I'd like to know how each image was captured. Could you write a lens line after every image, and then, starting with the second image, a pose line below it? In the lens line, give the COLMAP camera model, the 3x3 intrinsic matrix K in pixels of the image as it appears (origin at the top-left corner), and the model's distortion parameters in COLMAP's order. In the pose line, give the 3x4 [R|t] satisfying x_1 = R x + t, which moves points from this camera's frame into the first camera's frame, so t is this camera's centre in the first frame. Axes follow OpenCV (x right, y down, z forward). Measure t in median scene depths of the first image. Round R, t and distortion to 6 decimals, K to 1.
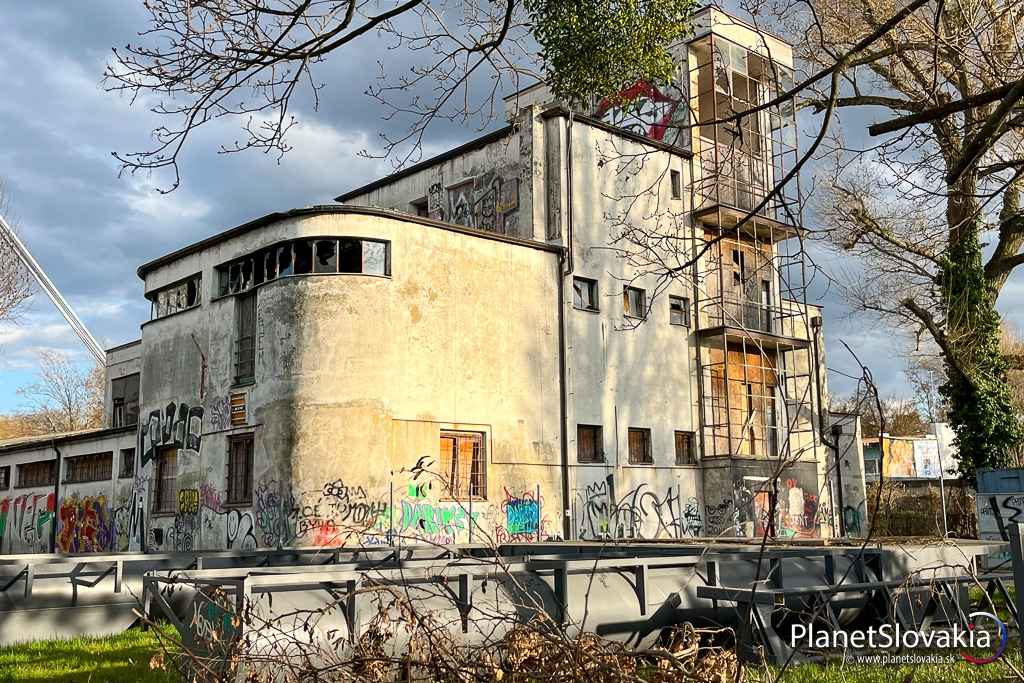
lens RADIAL K [[1063.9, 0, 516.6], [0, 1063.9, 334.7], [0, 0, 1]] dist [0.041943, 0.000000]
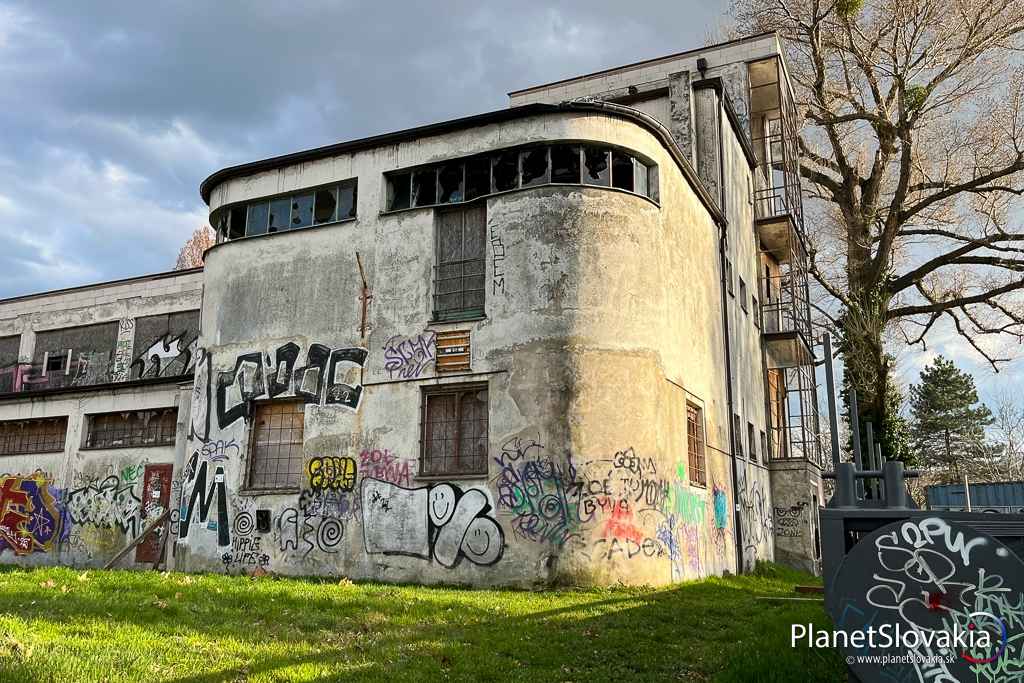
lens RADIAL K [[849.2, 0, 503.4], [0, 849.2, 338.0], [0, 0, 1]] dist [0.050563, -0.037236]
pose [[0.926028, 0.104512, 0.362698, -0.400992], [-0.083208, 0.993787, -0.073917, 0.091591], [-0.368170, 0.038270, 0.928970, 0.381896]]
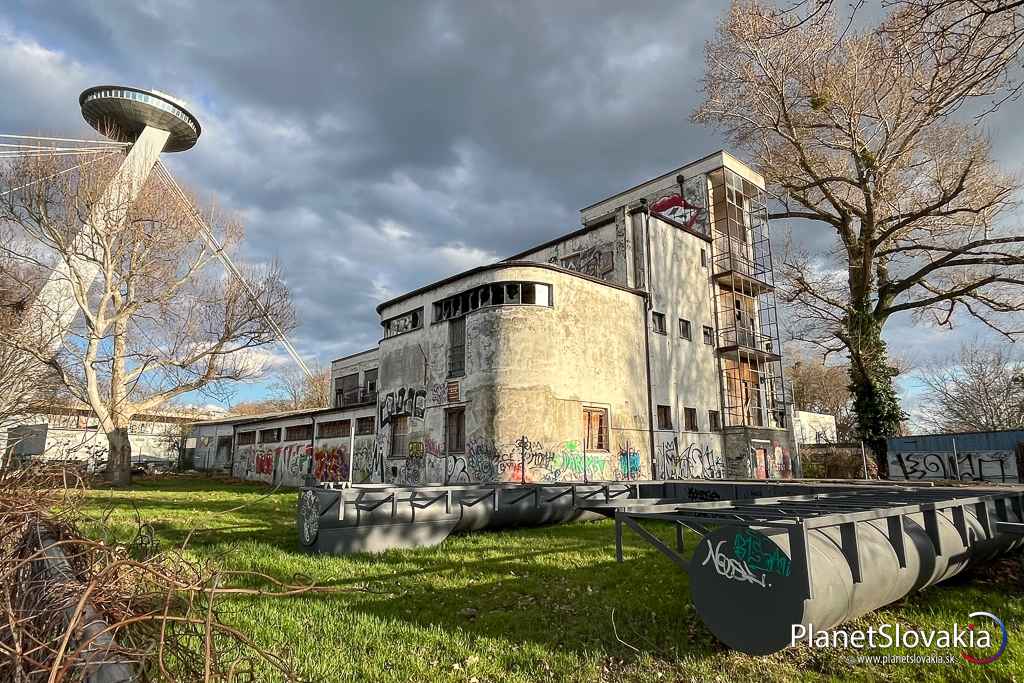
lens RADIAL K [[583.3, 0, 506.6], [0, 583.3, 344.2], [0, 0, 1]] dist [0.004542, -0.001005]
pose [[0.999609, 0.008746, -0.026551, -0.143362], [-0.009562, 0.999480, -0.030780, 0.023314], [0.026268, 0.031022, 0.999173, 0.126880]]
